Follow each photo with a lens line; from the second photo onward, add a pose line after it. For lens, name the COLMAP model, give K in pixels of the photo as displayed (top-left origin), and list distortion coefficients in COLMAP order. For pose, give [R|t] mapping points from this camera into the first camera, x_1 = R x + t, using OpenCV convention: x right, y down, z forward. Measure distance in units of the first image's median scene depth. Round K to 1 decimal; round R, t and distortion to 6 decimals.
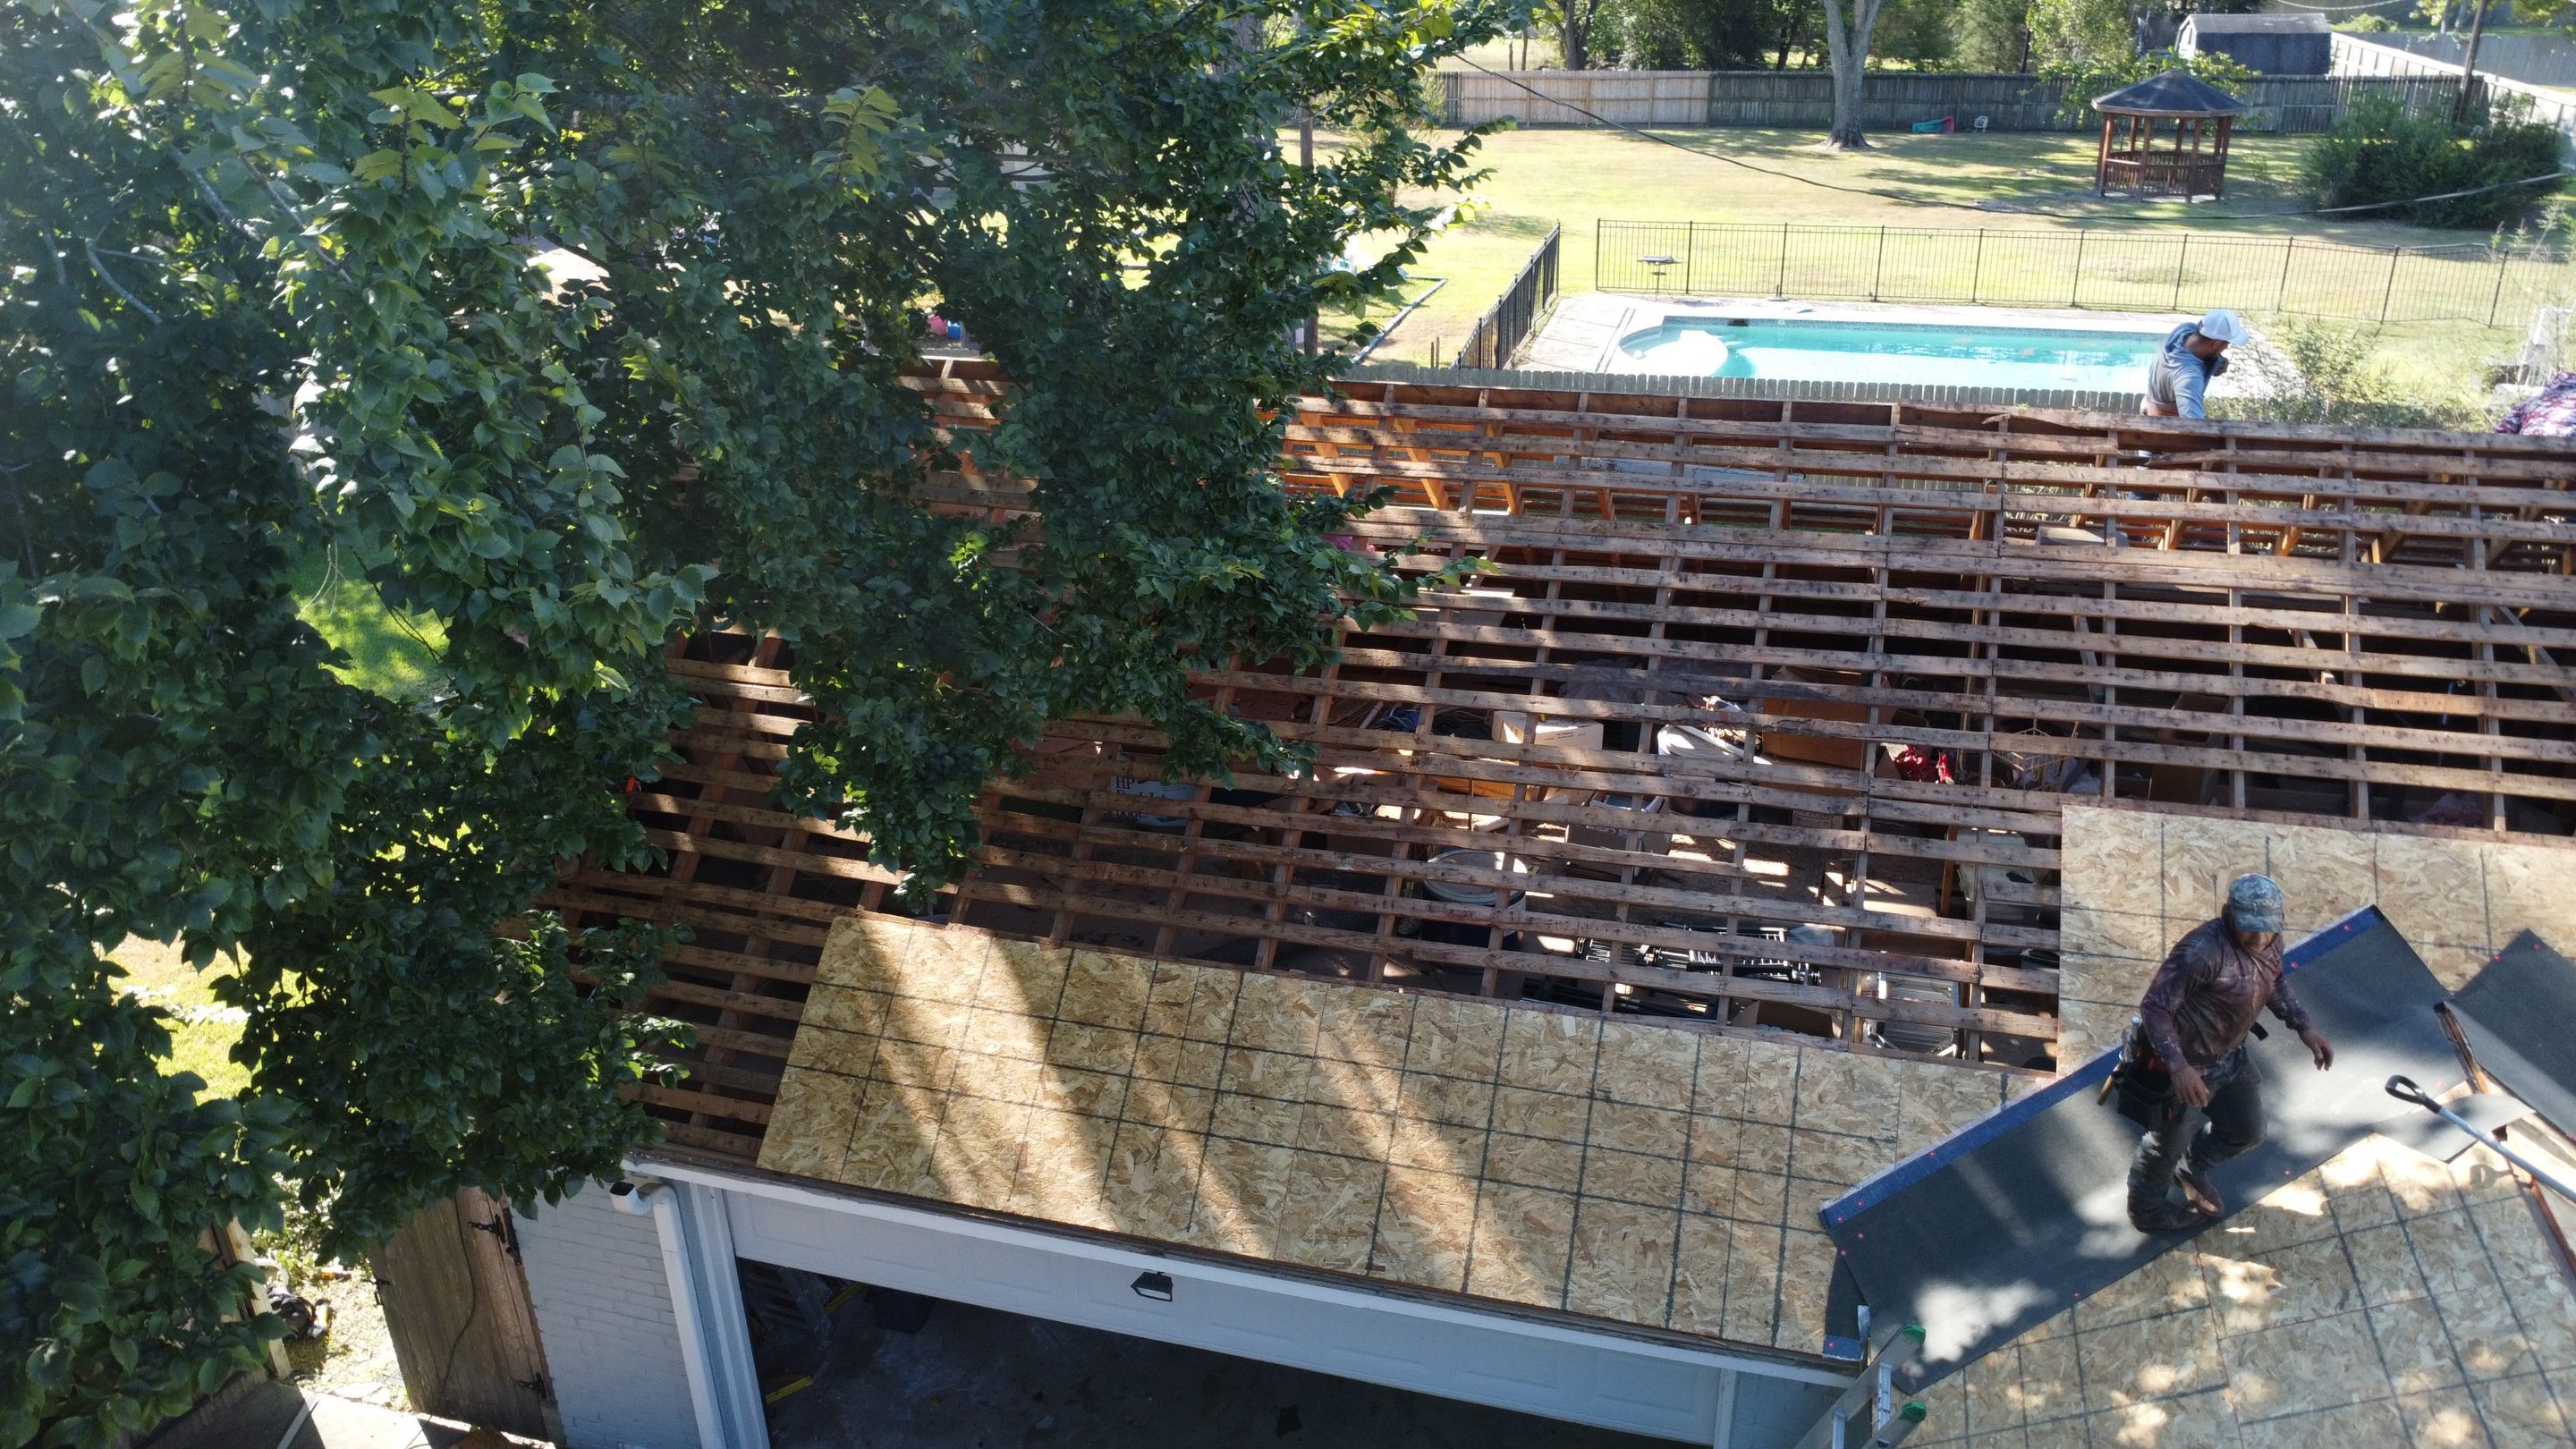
lens RADIAL K [[1865.0, 0, 1288.1], [0, 1865.0, 712.1], [0, 0, 1]] dist [-0.023514, -0.012610]
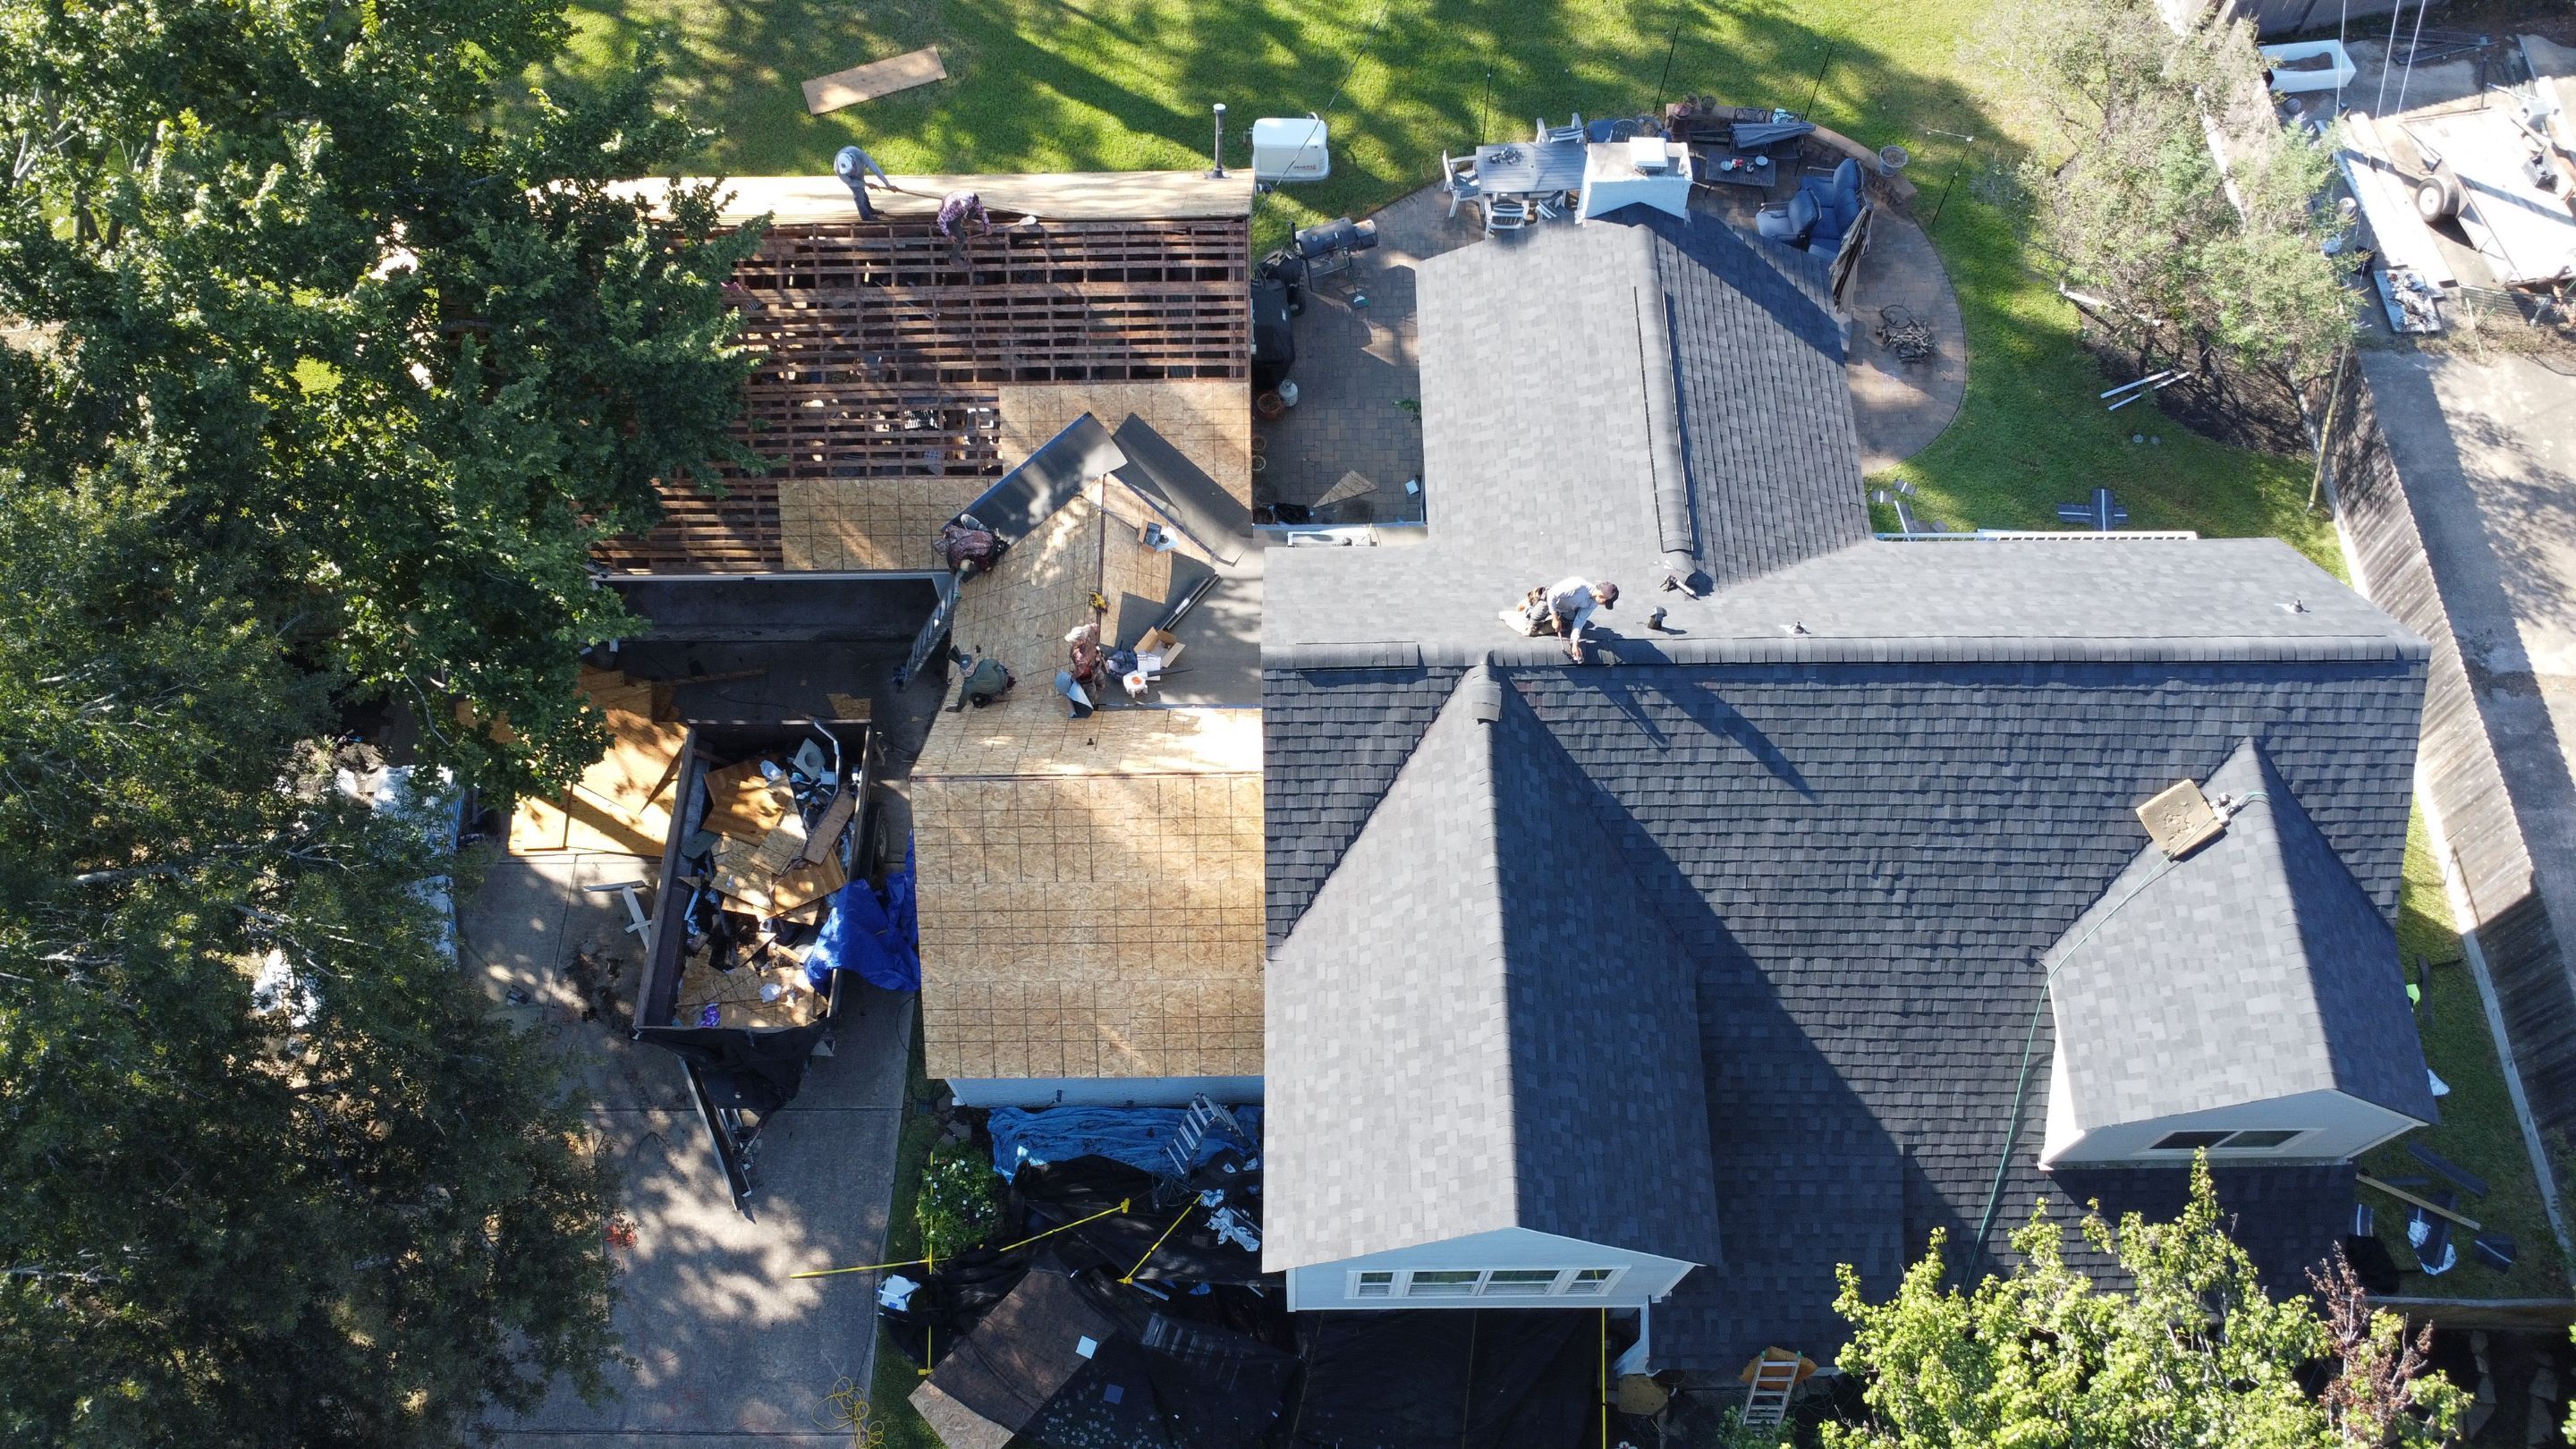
lens RADIAL K [[1865.0, 0, 1297.5], [0, 1865.0, 716.9], [0, 0, 1]] dist [-0.023514, -0.012610]
pose [[0.958900, -0.245799, 0.141752, 0.318775], [0.097411, 0.754387, 0.649162, -1.489495], [-0.266499, -0.608673, 0.747325, -1.769559]]
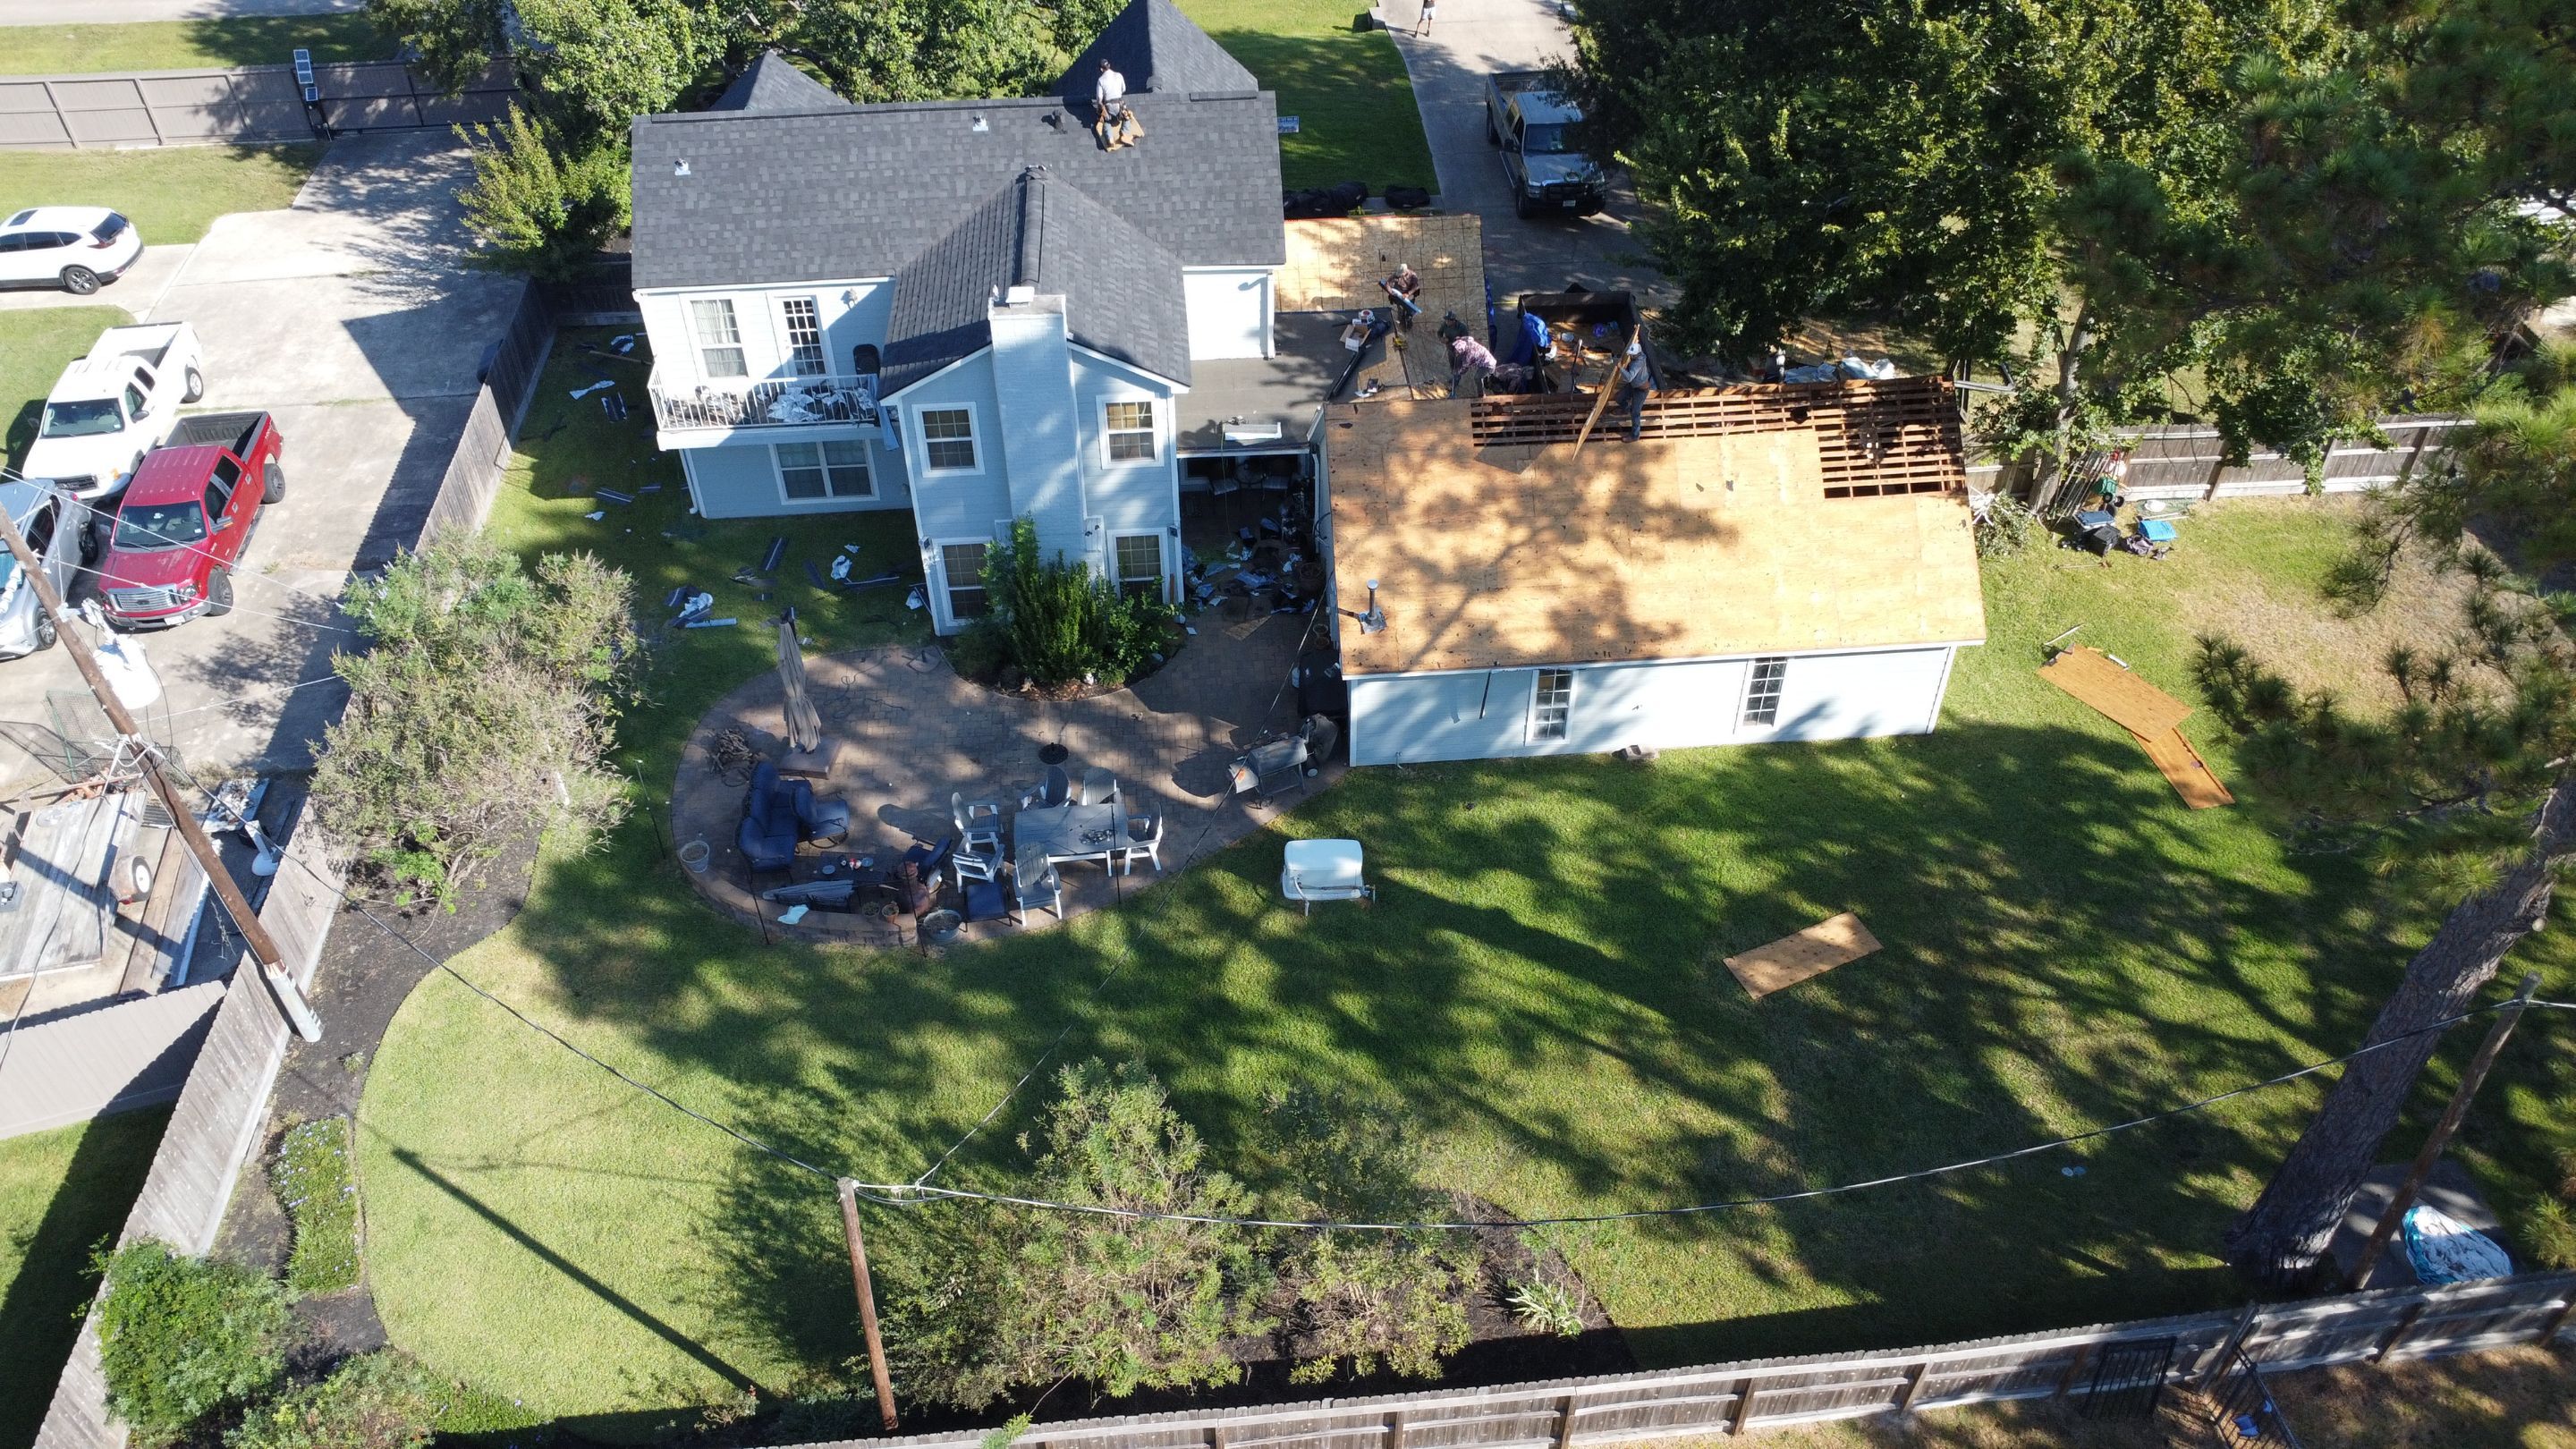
lens RADIAL K [[1865.0, 0, 1289.8], [0, 1865.0, 717.0], [0, 0, 1]] dist [-0.023514, -0.012610]
pose [[-0.934494, 0.261599, -0.241426, 2.028614], [-0.110338, 0.431946, 0.895125, -3.304756], [0.338447, 0.863127, -0.374787, 2.977905]]
